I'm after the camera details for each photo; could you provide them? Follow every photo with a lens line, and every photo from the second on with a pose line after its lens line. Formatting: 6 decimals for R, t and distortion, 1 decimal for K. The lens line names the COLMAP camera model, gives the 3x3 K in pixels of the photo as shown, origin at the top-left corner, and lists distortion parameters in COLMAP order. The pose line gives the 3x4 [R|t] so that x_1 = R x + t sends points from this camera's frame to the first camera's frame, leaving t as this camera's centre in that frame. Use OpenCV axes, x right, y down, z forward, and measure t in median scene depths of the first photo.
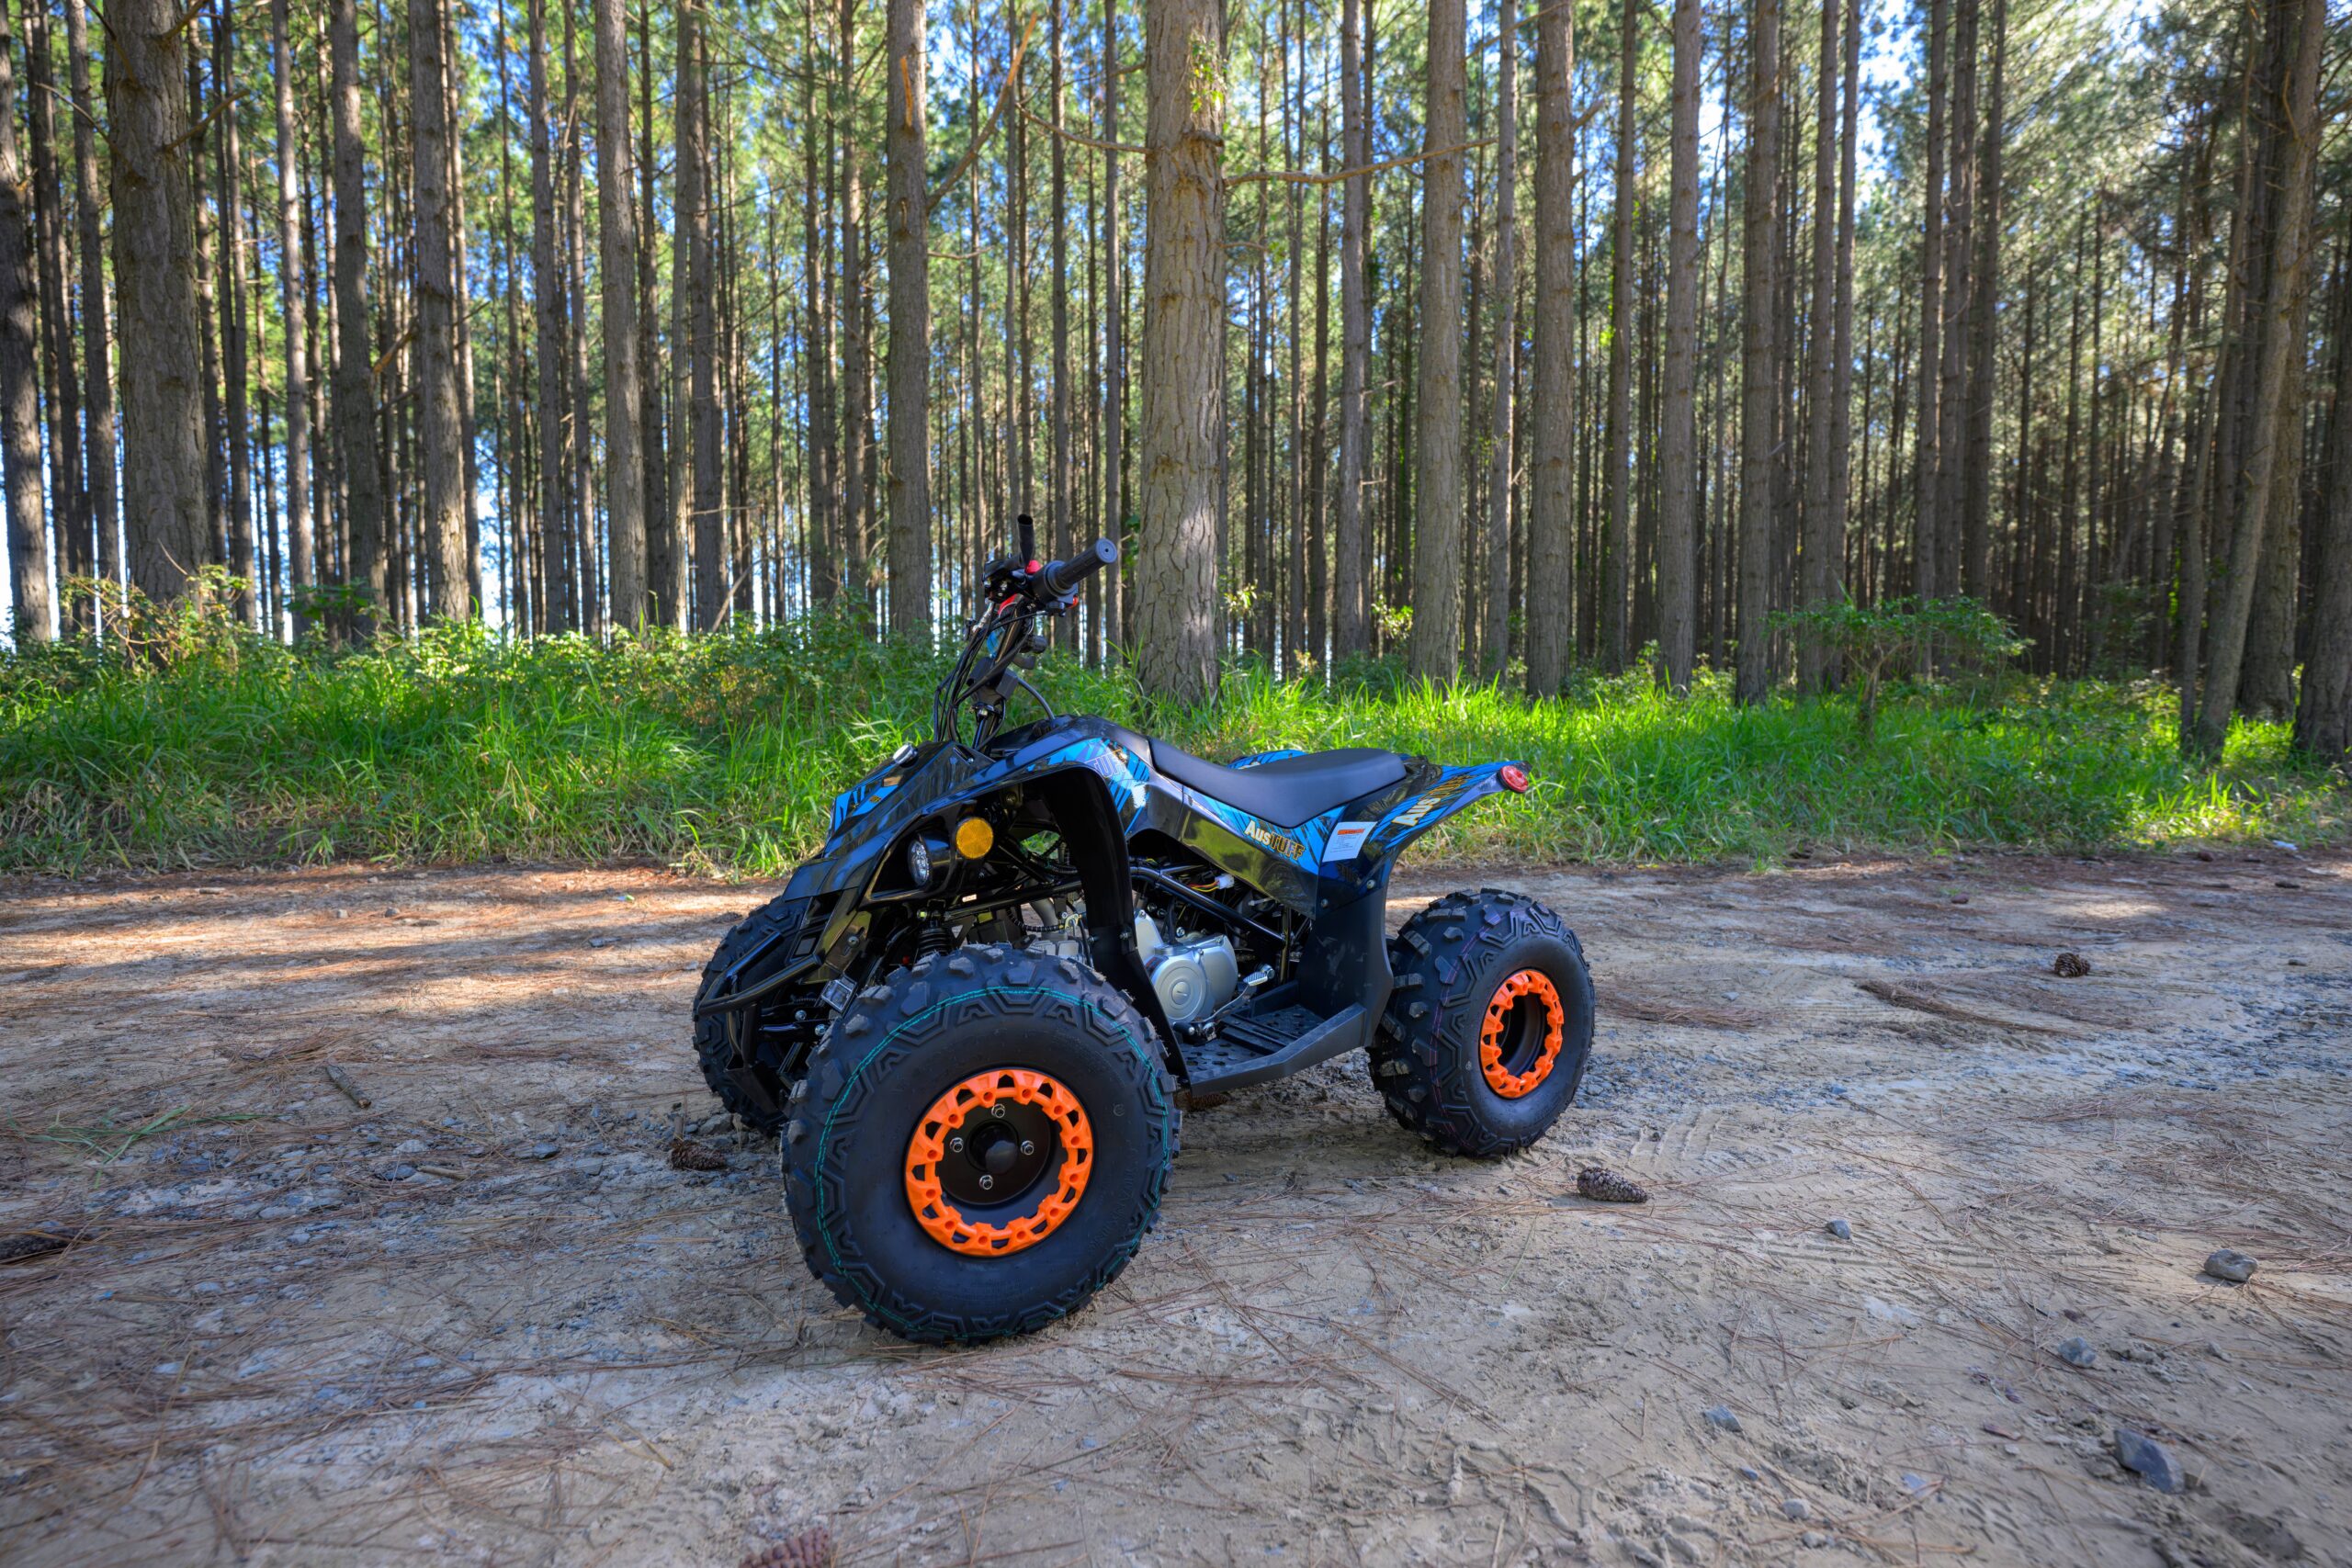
lens RADIAL K [[1092.7, 0, 1207.4], [0, 1092.7, 752.0], [0, 0, 1]] dist [-0.012148, 0.001059]
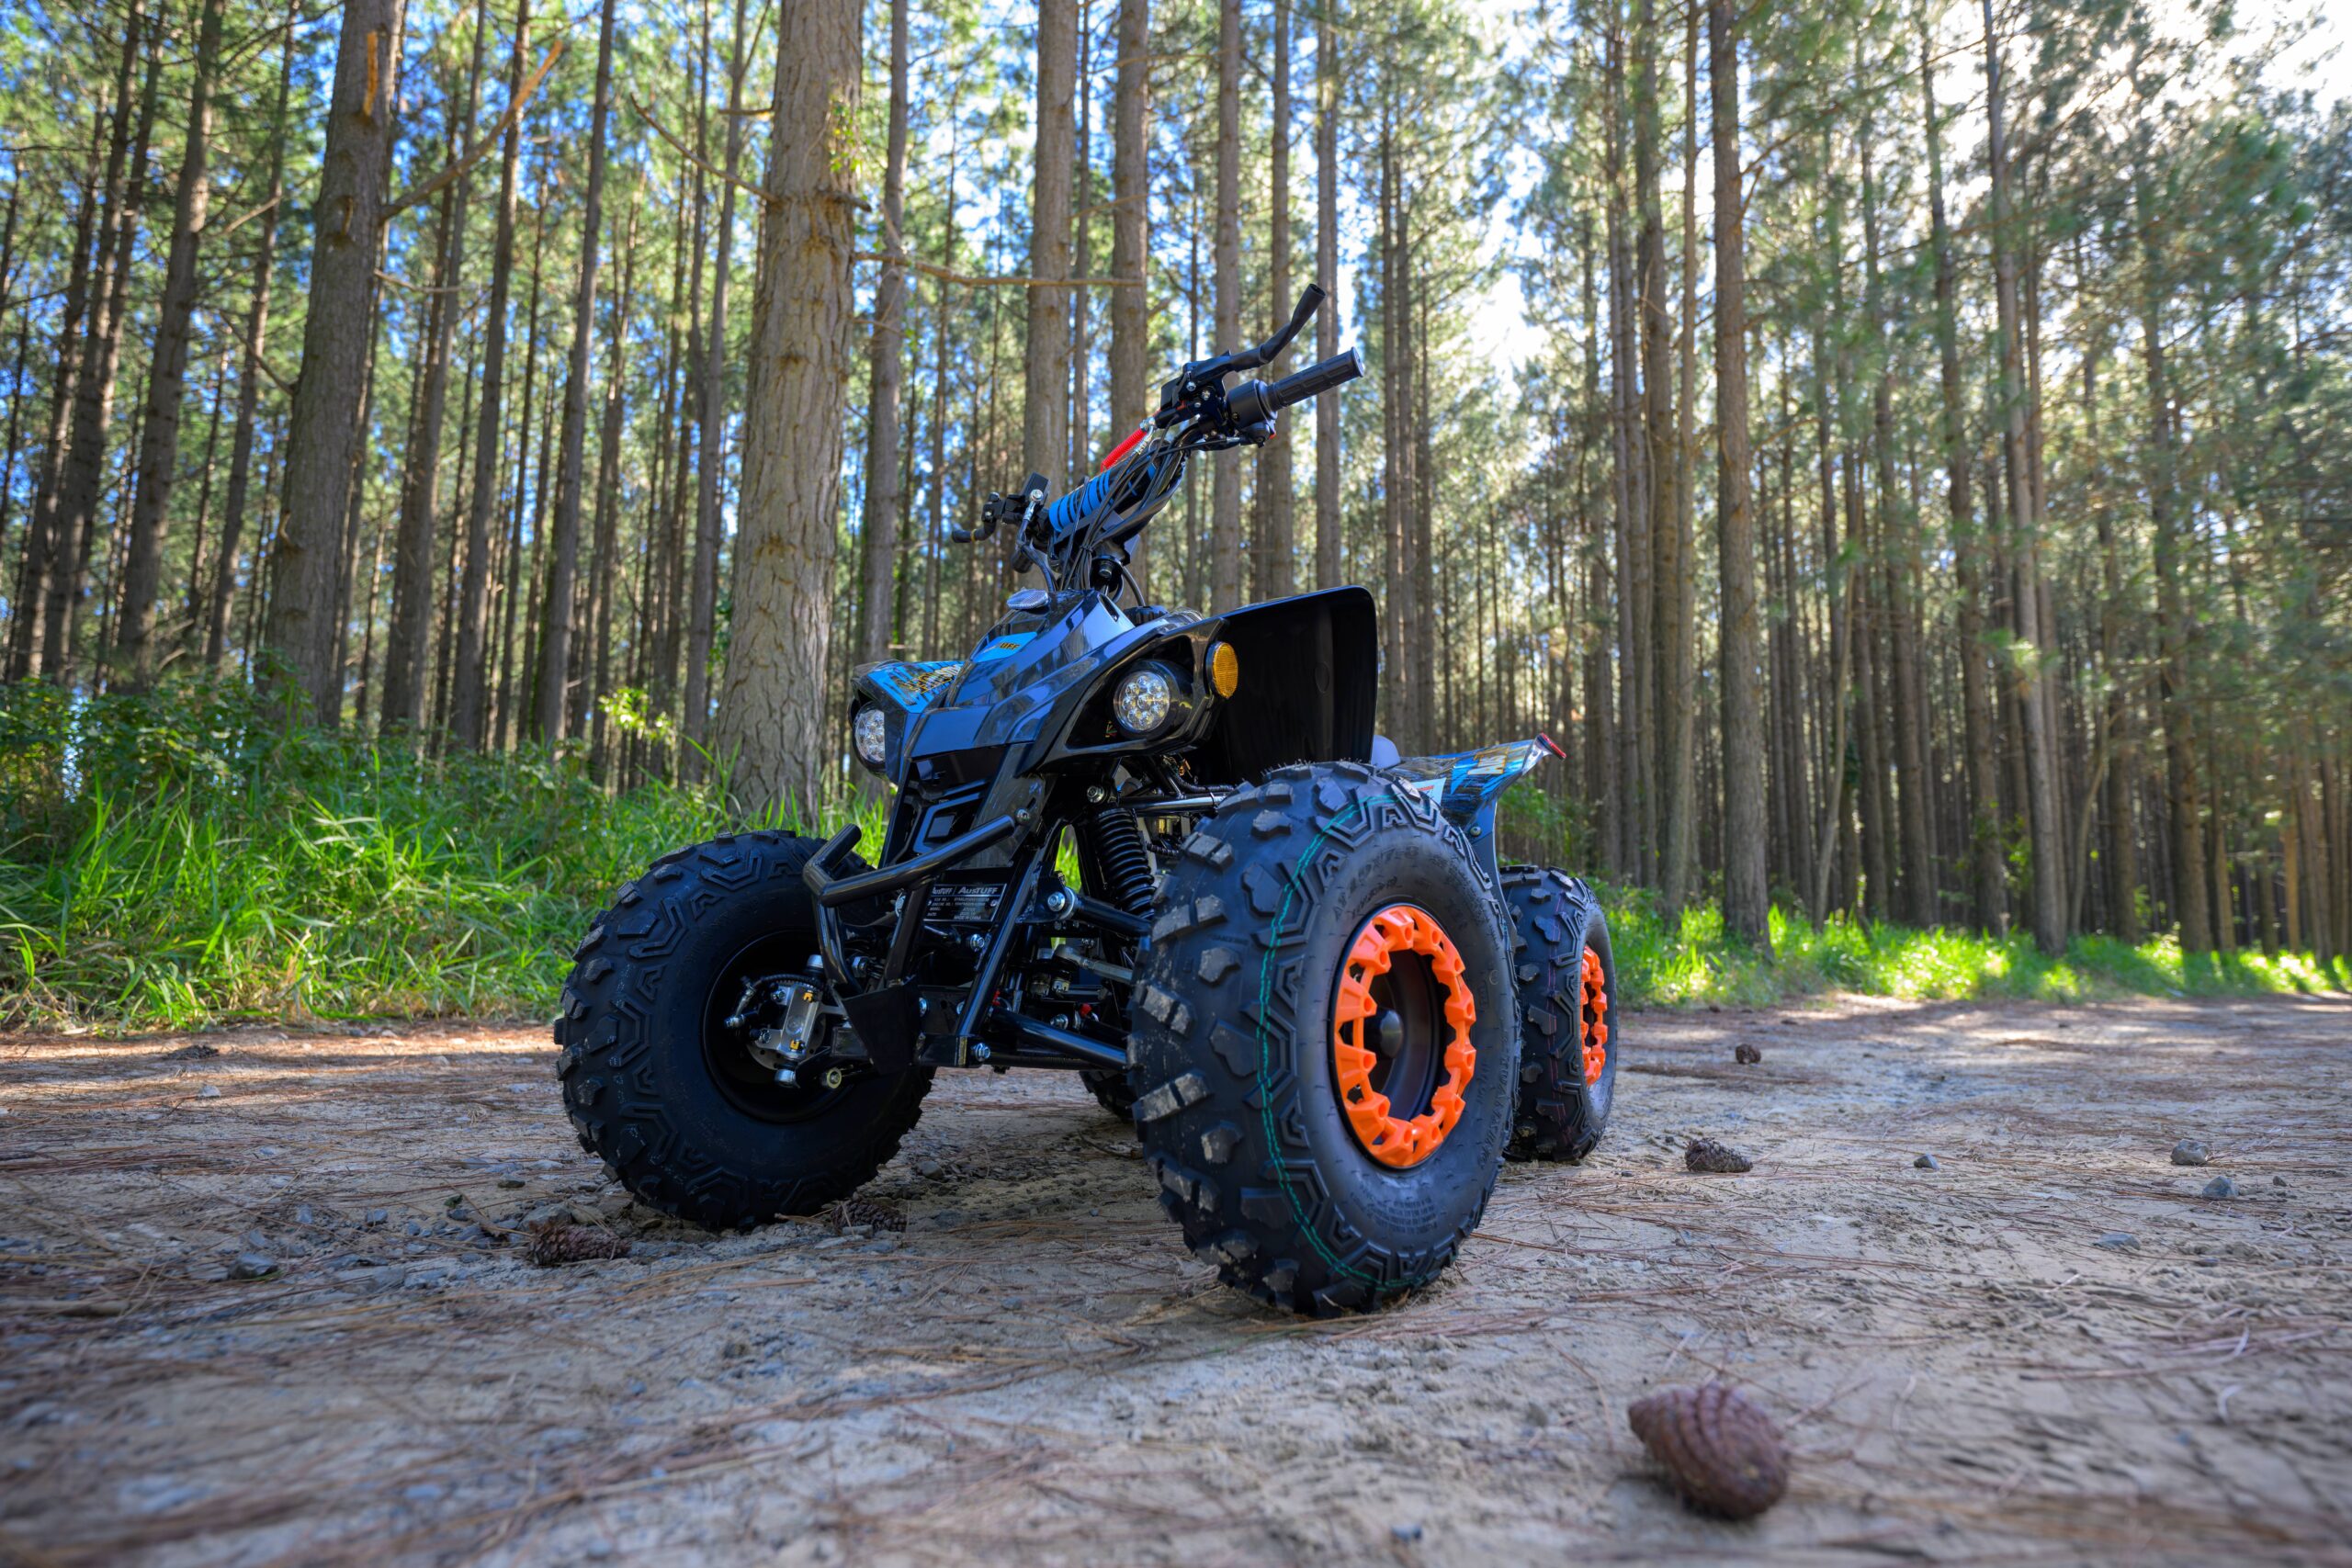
lens RADIAL K [[1230.5, 0, 1233.6], [0, 1230.5, 733.9], [0, 0, 1]] dist [0.001841, -0.001048]
pose [[0.891546, 0.077778, 0.446203, -0.415710], [0.013737, 0.980049, -0.198281, 0.207566], [-0.452722, 0.182906, 0.872690, 0.173372]]
